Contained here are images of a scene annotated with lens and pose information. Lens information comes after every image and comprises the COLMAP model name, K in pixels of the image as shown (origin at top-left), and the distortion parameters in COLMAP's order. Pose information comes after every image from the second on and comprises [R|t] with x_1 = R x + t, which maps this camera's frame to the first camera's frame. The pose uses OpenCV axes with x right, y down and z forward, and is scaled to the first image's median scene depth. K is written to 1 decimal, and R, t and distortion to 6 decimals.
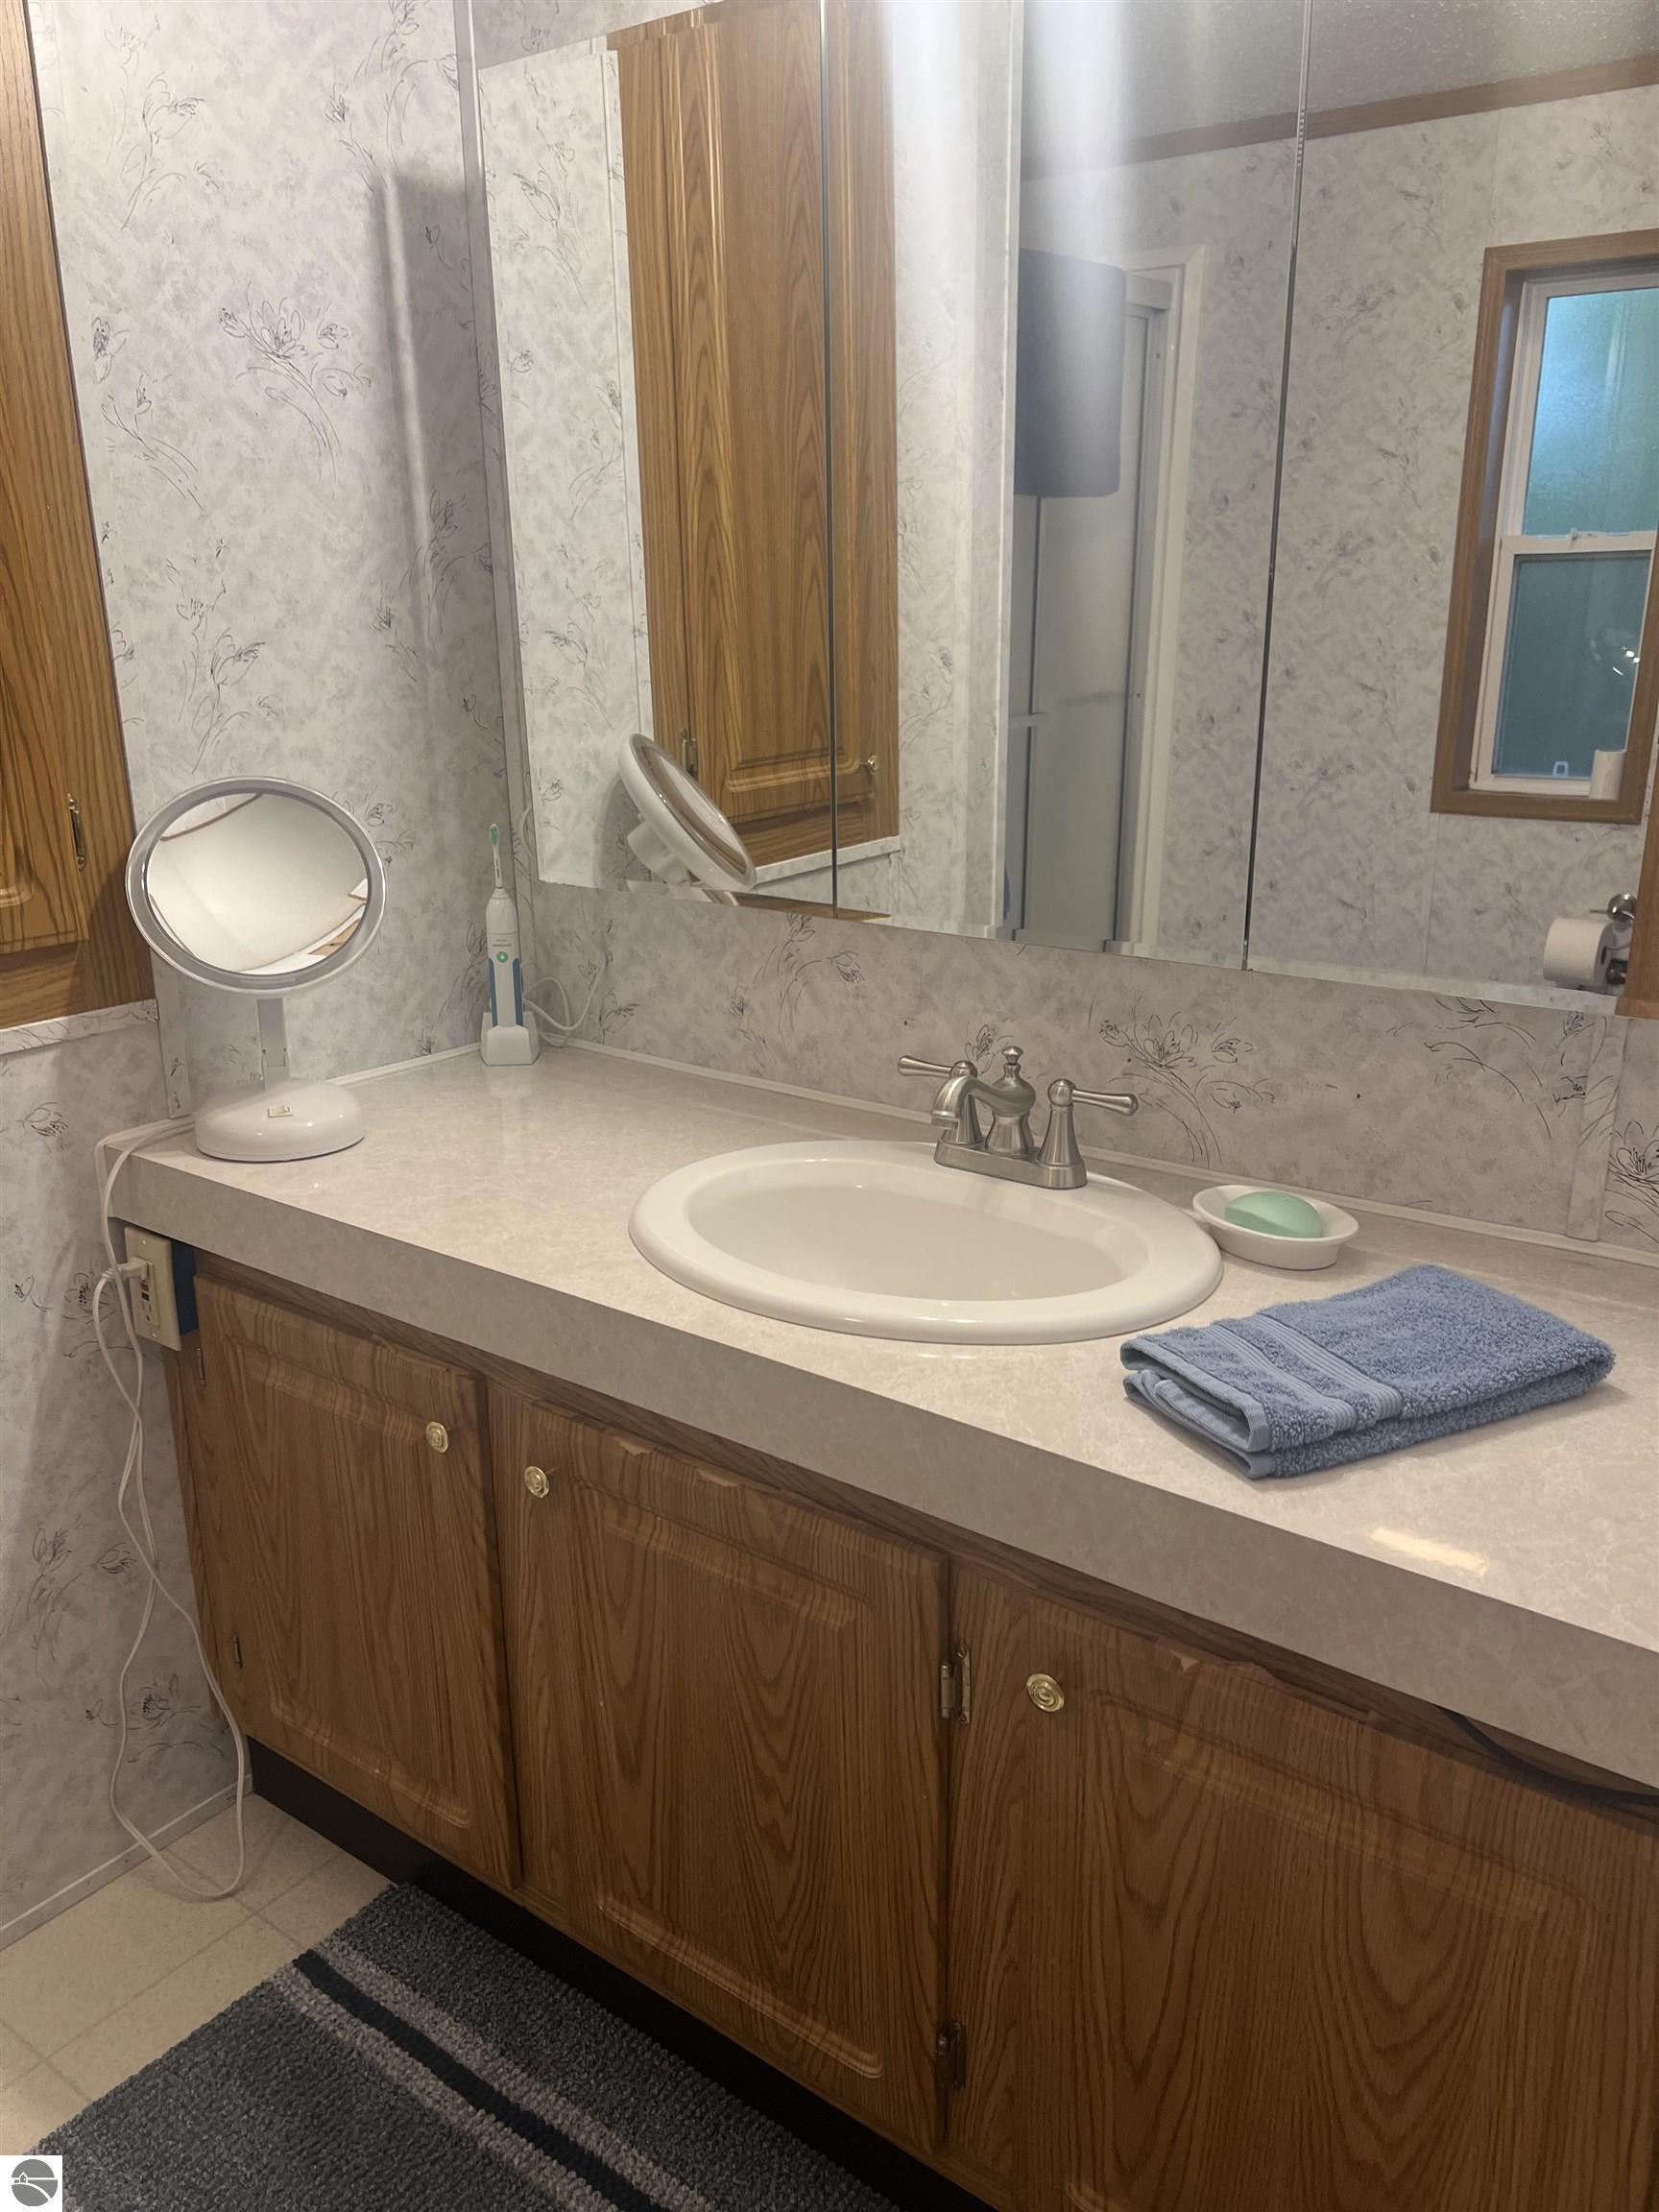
lens RADIAL K [[1681.7, 0, 825.1], [0, 1681.7, 1136.3], [0, 0, 1]] dist [0.048697, -0.053330]
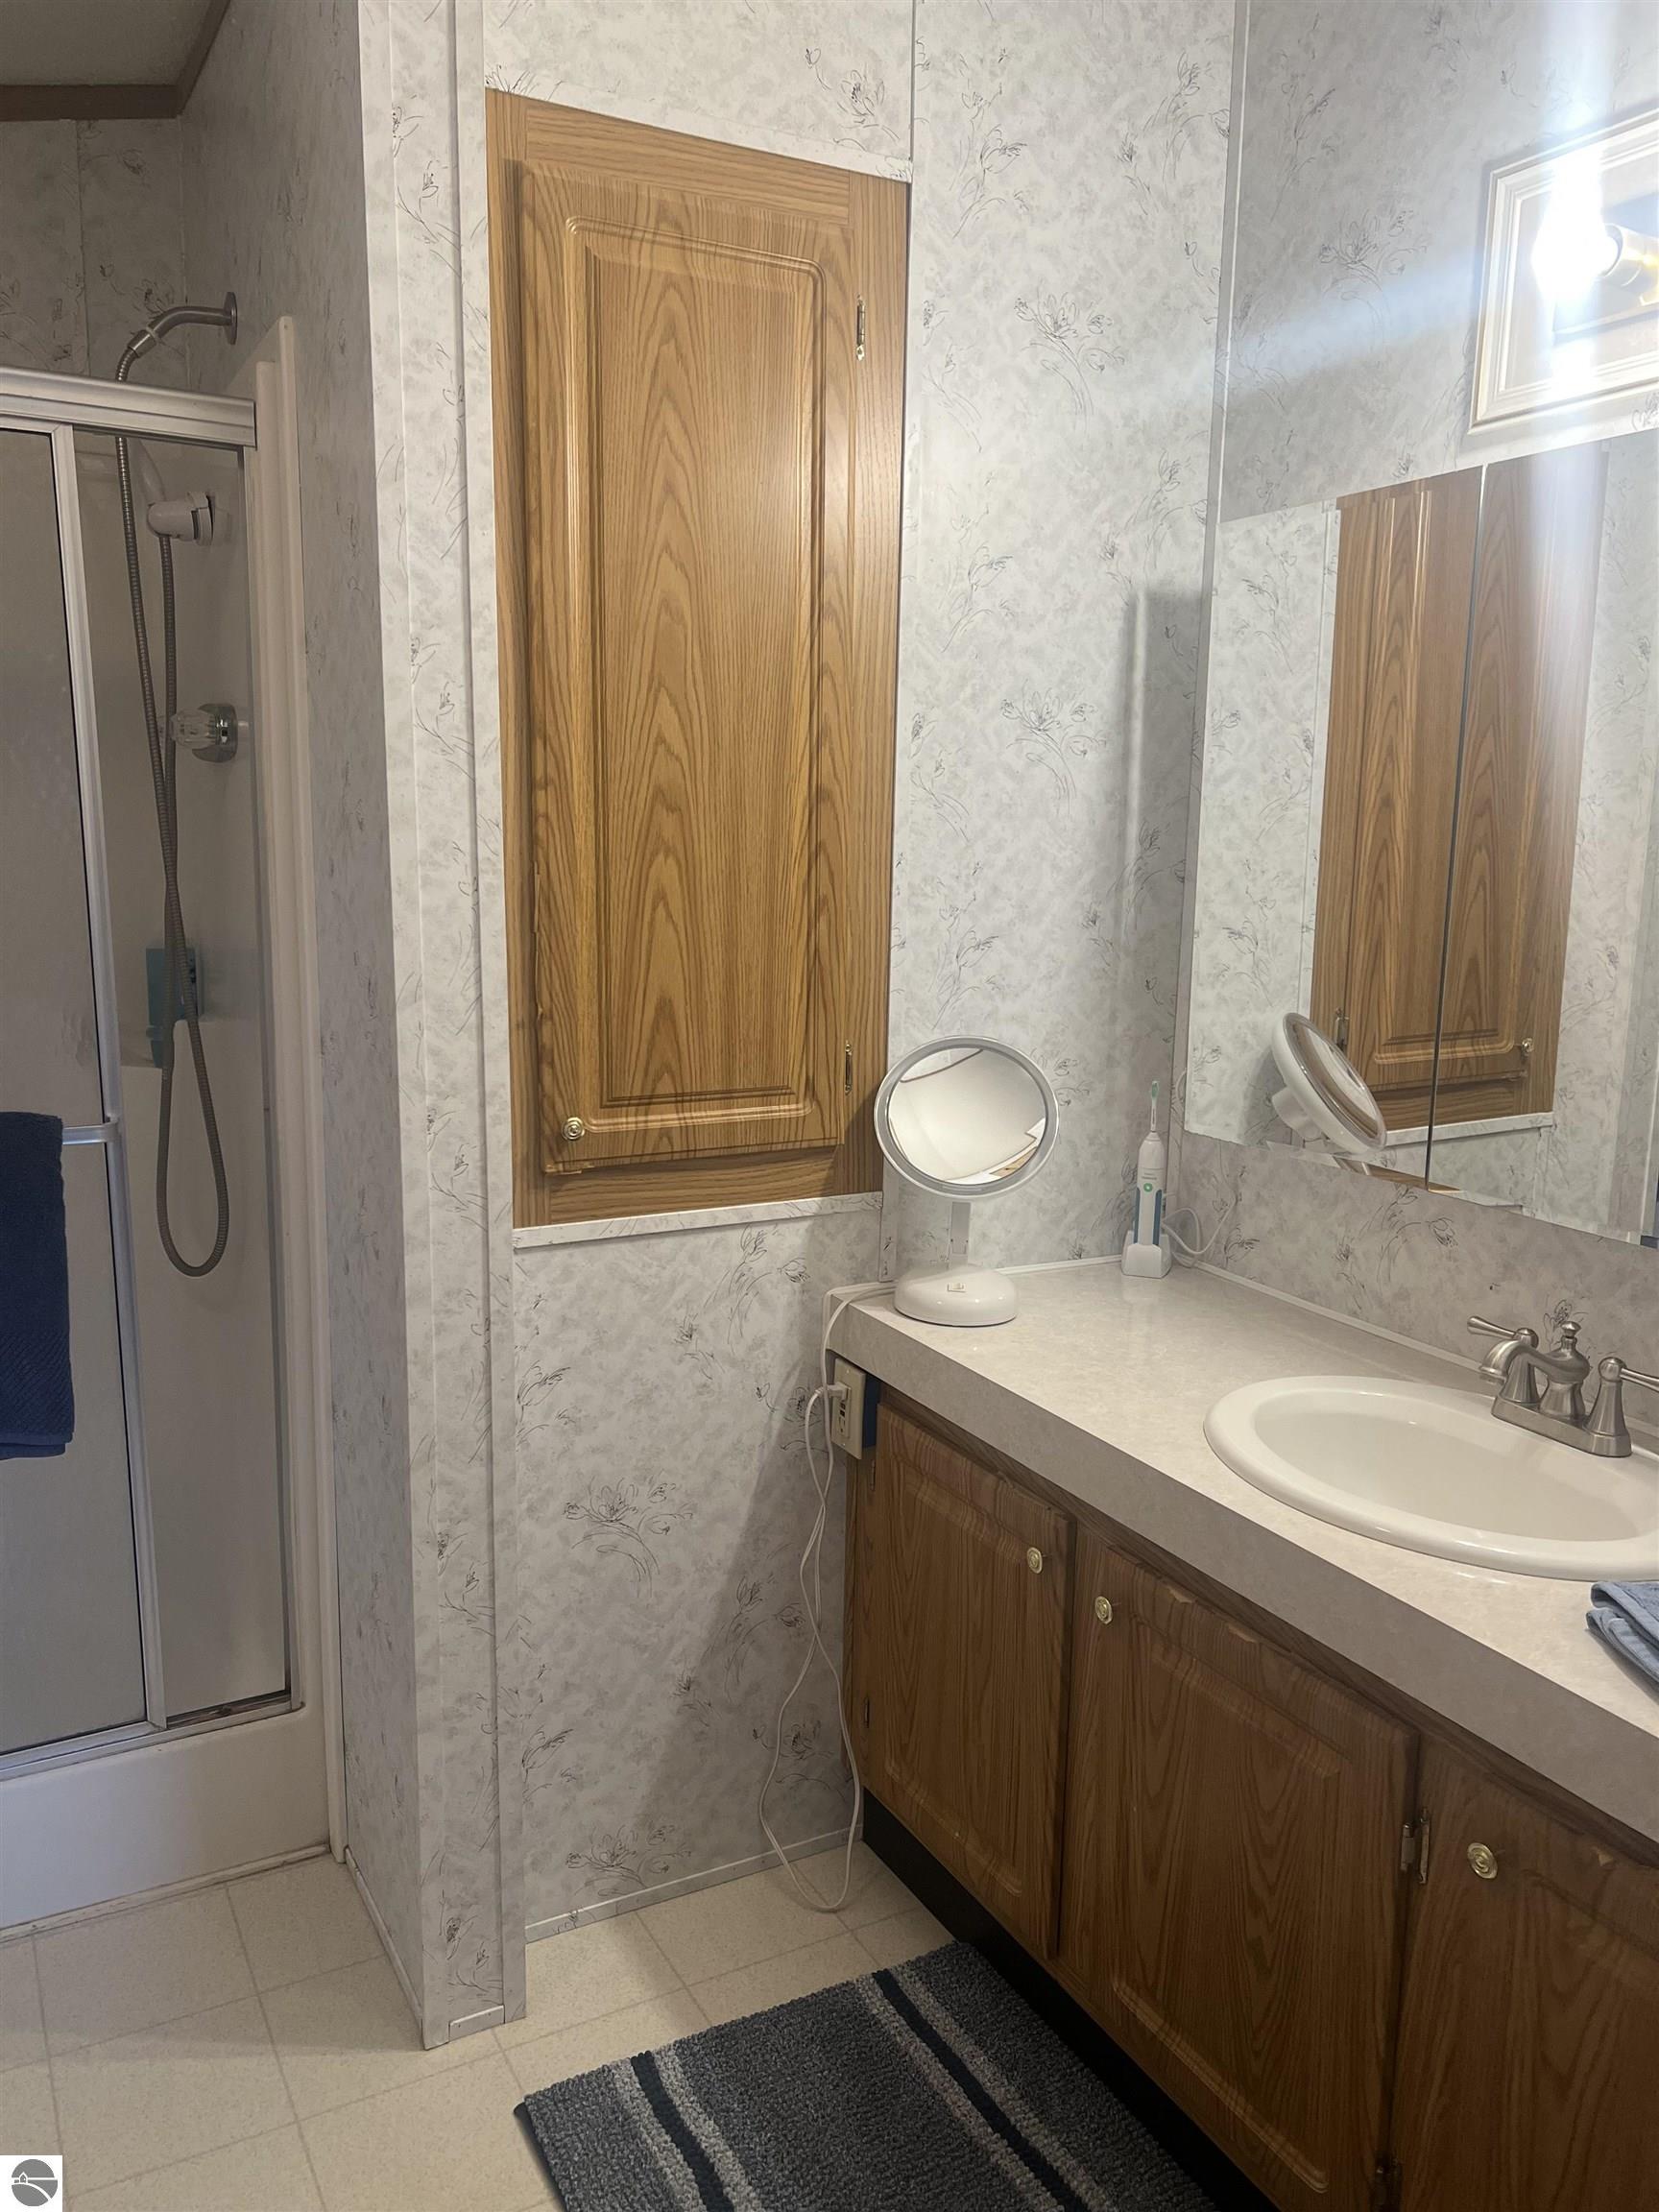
lens RADIAL K [[1681.7, 0, 825.1], [0, 1681.7, 1136.3], [0, 0, 1]] dist [0.048697, -0.053330]
pose [[0.909262, 0.102885, -0.403309, 0.094076], [-0.151133, 0.984444, -0.089598, 0.001864], [0.387817, 0.142422, 0.910667, -0.232362]]
